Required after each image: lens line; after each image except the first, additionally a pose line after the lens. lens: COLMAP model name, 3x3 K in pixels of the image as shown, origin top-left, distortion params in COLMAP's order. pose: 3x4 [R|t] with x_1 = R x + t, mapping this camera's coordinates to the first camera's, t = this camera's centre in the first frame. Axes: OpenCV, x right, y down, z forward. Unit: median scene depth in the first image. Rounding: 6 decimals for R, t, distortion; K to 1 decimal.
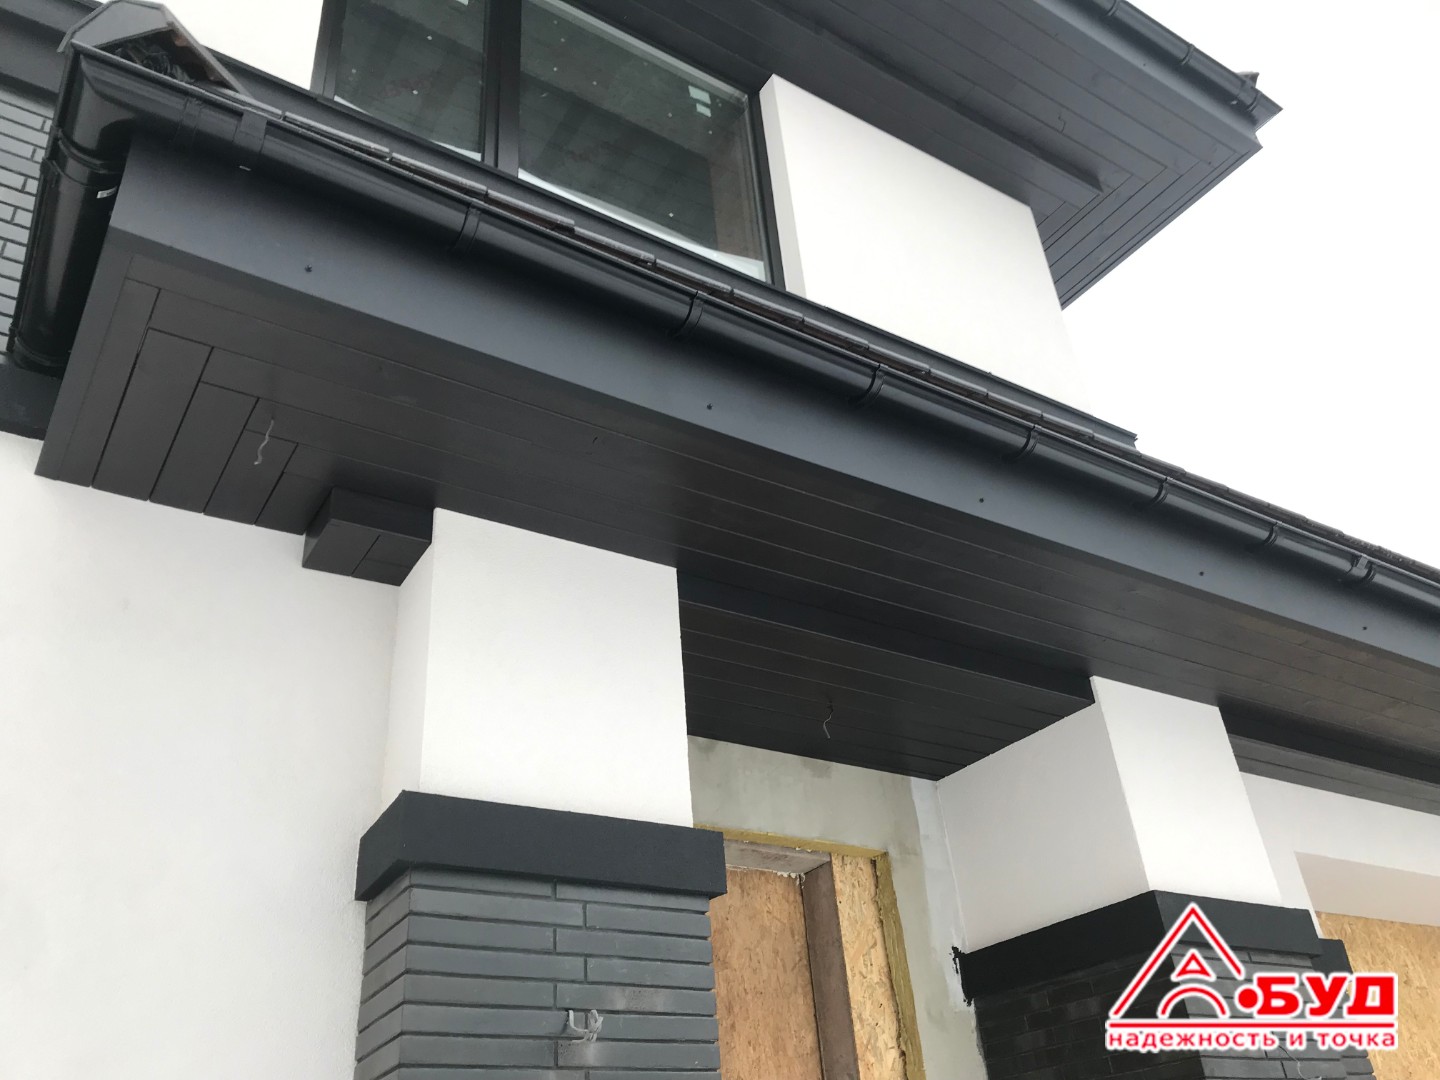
lens RADIAL K [[1171.8, 0, 710.3], [0, 1171.8, 541.8], [0, 0, 1]] dist [0.030156, -0.012372]
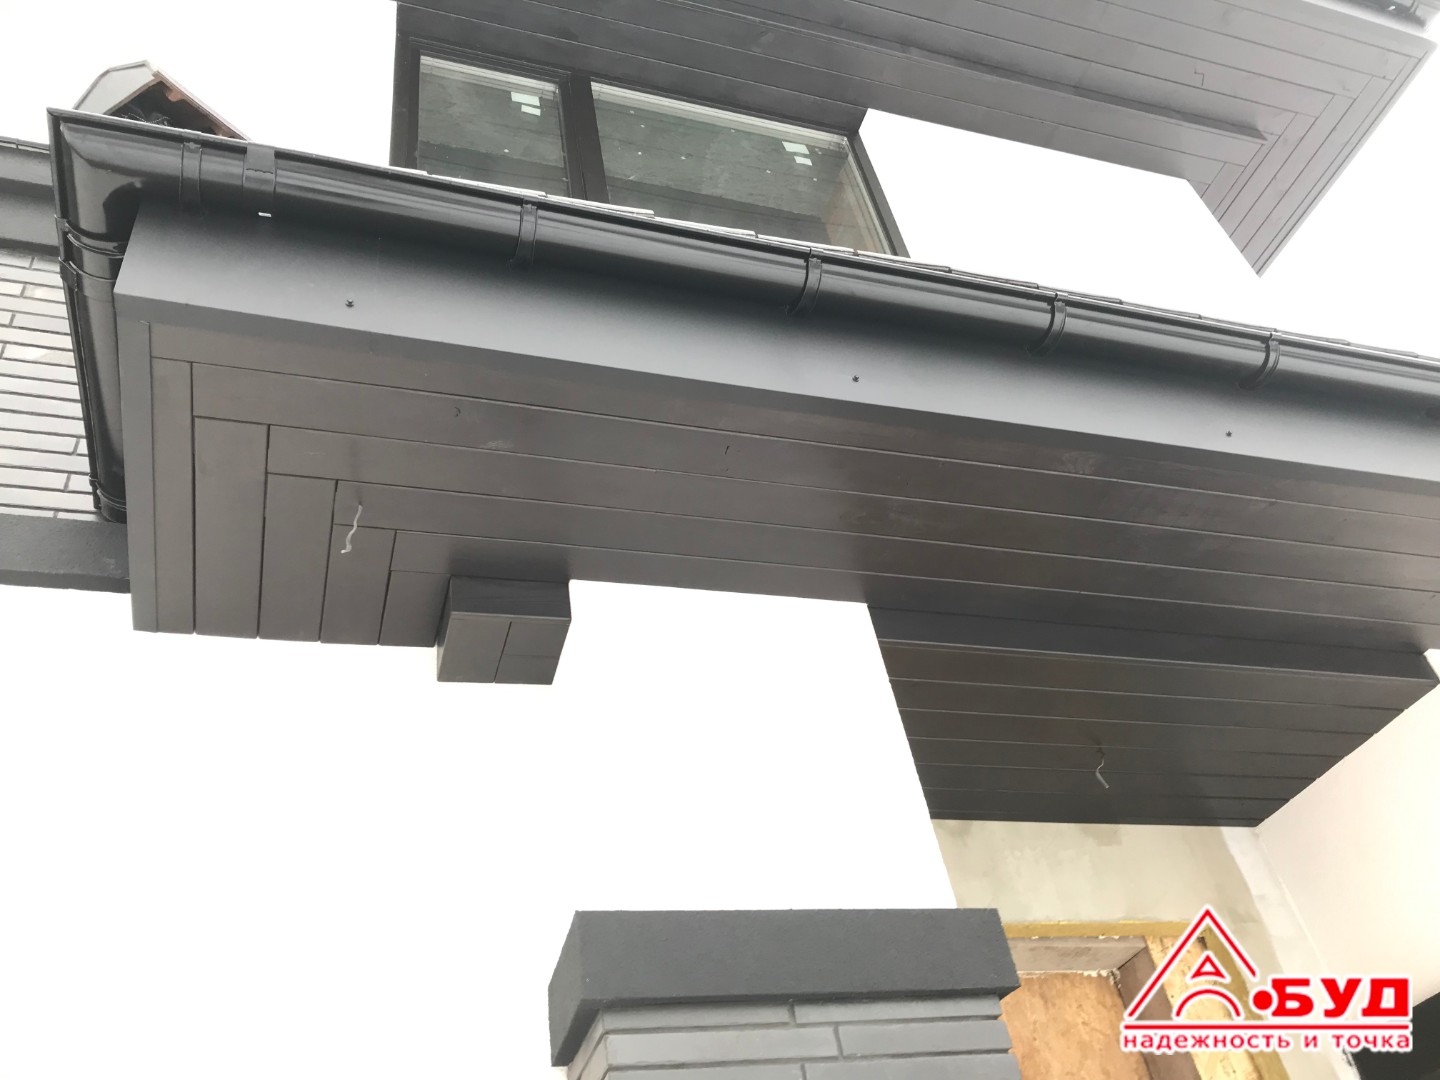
lens RADIAL K [[1171.8, 0, 710.3], [0, 1171.8, 541.8], [0, 0, 1]] dist [0.030156, -0.012372]
pose [[0.962129, -0.222626, -0.157305, 0.003504], [0.200850, 0.969116, -0.143083, 0.060463], [0.184301, 0.106070, 0.977130, 0.128118]]
